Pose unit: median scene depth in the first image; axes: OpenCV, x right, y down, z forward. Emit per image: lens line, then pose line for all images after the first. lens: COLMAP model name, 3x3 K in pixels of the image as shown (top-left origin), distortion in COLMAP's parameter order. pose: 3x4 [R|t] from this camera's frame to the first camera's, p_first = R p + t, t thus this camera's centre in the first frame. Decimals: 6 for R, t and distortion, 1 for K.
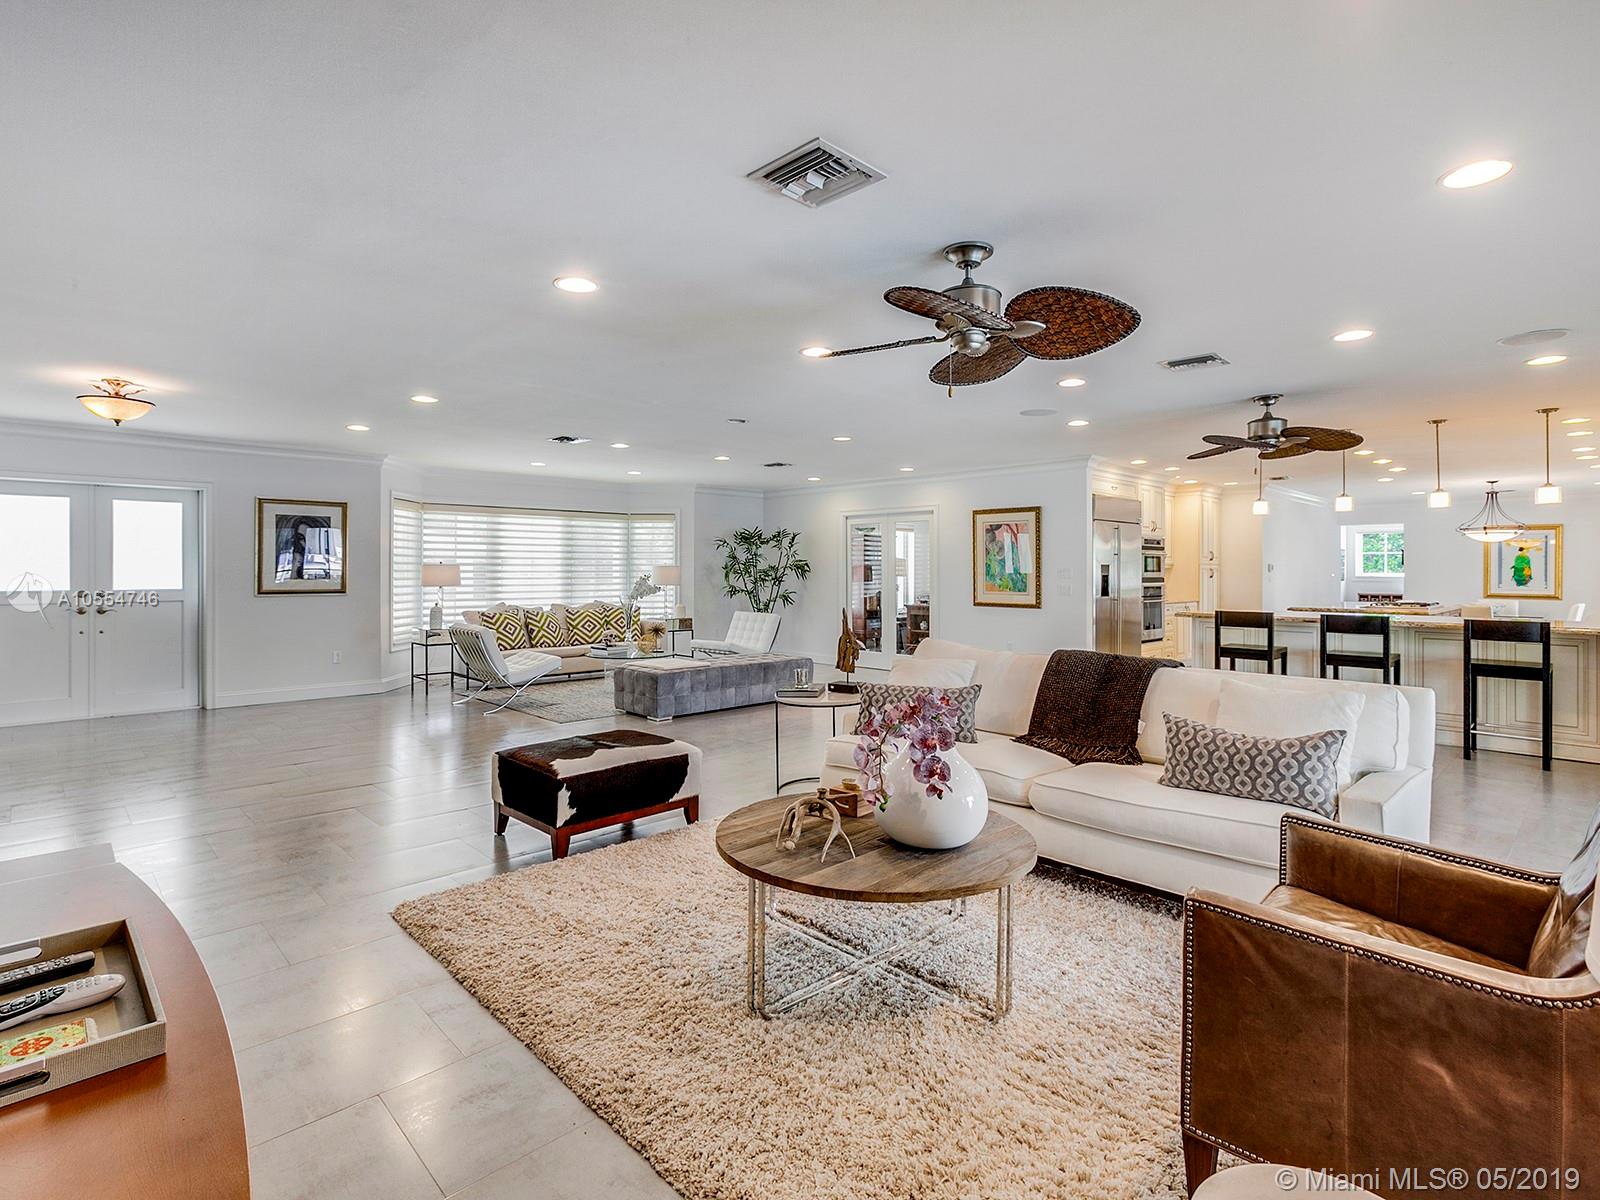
lens RADIAL K [[801.8, 0, 796.2], [0, 801.8, 566.9], [0, 0, 1]] dist [0.000859, 0.000363]
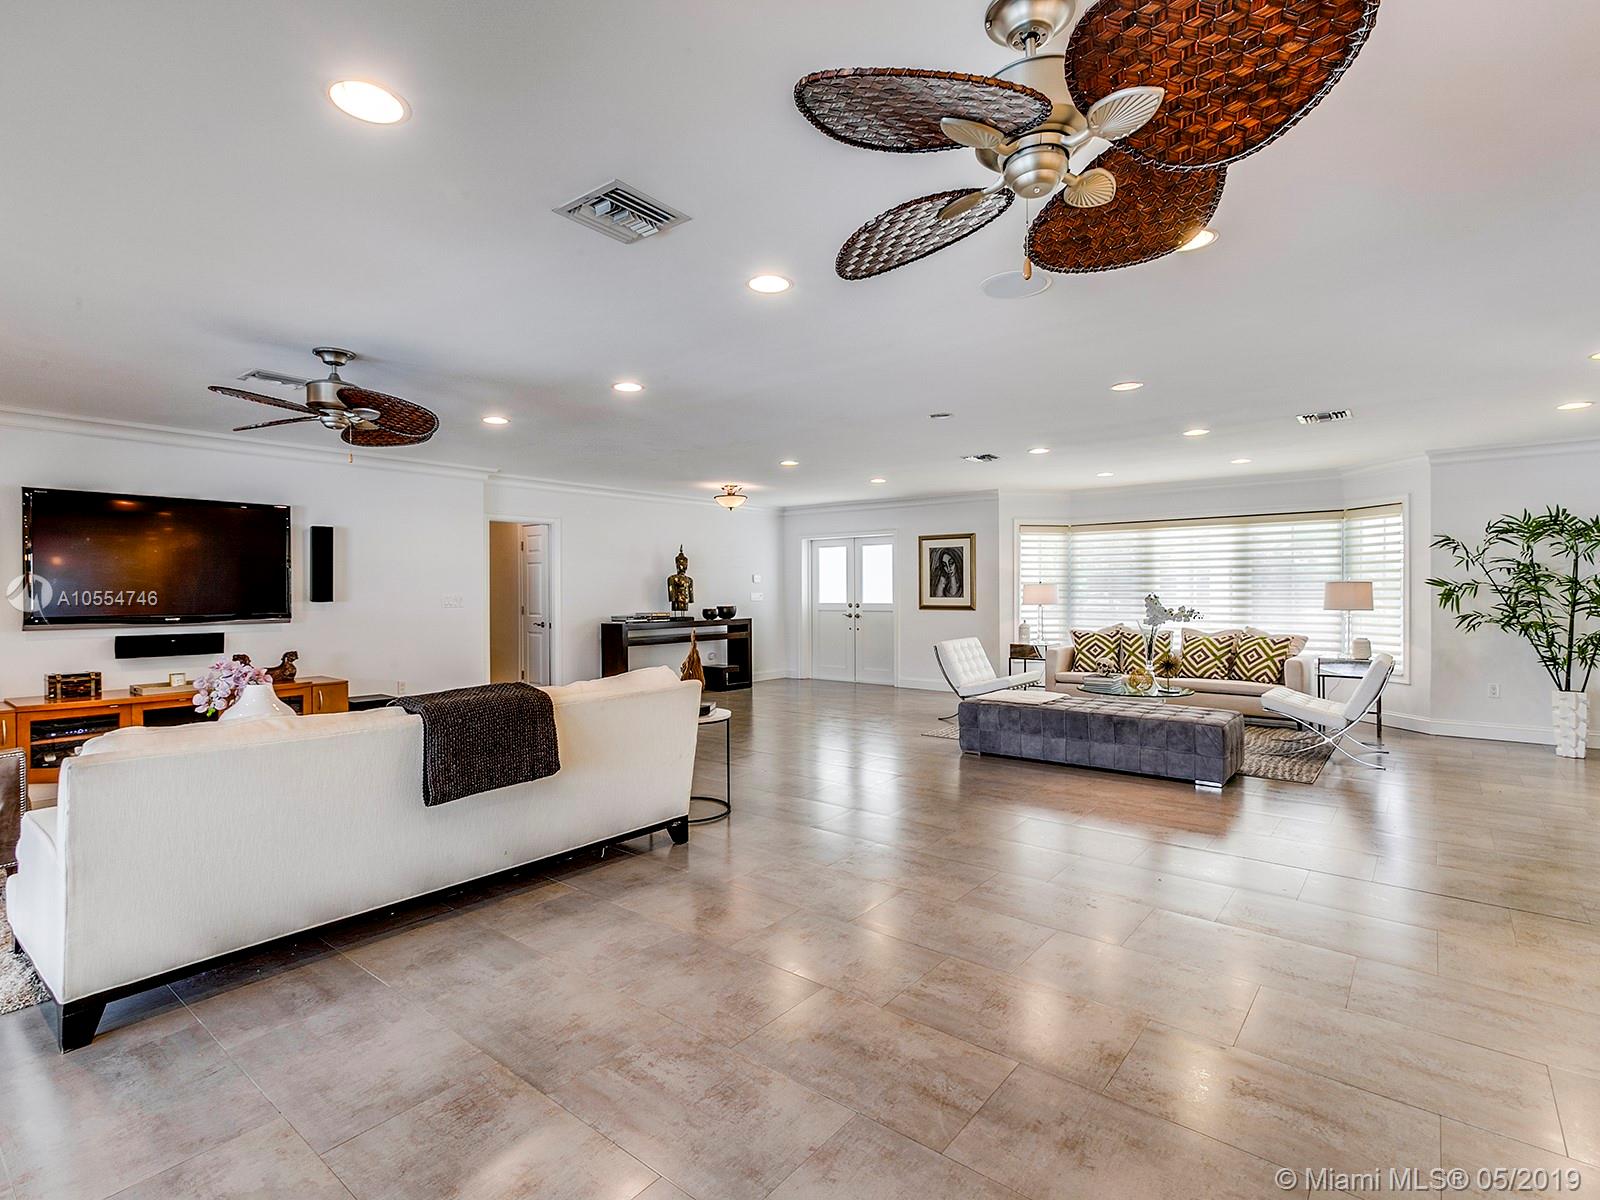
lens RADIAL K [[808.4, 0, 798.9], [0, 808.4, 591.5], [0, 0, 1]] dist [-0.000068, 0.000098]
pose [[0.139926, 0.000168, -0.990162, 0.575603], [0.008827, 0.999960, 0.001417, 0.002212], [0.990123, -0.008939, 0.139918, 0.540019]]
